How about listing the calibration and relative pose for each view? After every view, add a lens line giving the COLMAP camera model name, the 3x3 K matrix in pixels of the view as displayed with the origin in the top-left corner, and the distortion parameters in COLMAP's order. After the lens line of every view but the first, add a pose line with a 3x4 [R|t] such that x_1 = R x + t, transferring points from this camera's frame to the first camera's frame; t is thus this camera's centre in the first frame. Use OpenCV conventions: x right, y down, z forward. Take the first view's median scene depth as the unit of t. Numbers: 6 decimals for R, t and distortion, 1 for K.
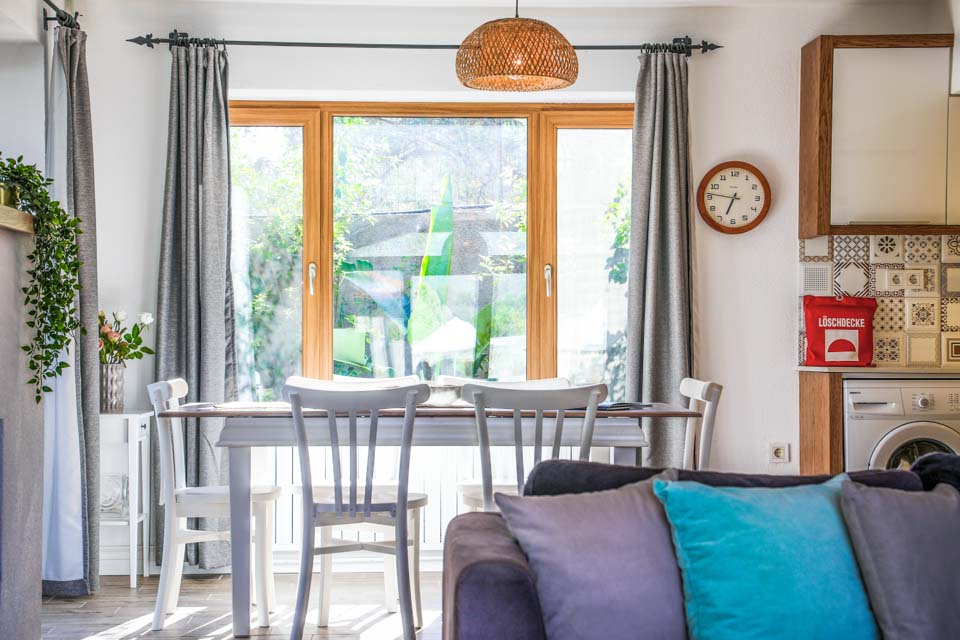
lens RADIAL K [[1903.0, 0, 480.0], [0, 1903.0, 320.0], [0, 0, 1]] dist [0.384836, 0.029995]
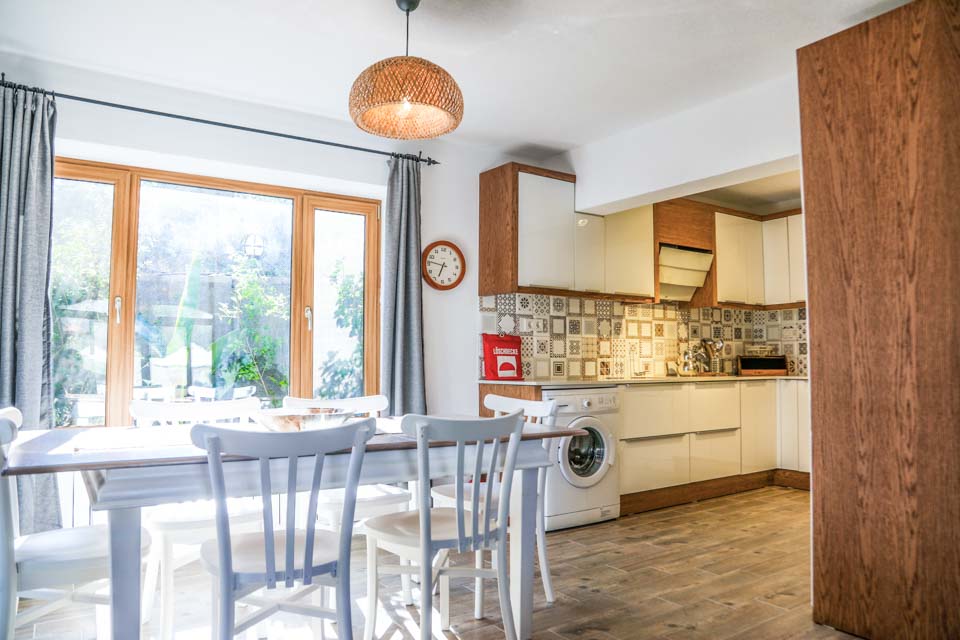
lens RADIAL K [[690.5, 0, 488.4], [0, 690.5, 318.6], [0, 0, 1]] dist [-0.118699, 0.087547]
pose [[0.850353, 0.034005, 0.525113, -0.113530], [-0.005527, 0.998432, -0.055705, 0.005877], [-0.526183, 0.044467, 0.849208, 0.536662]]
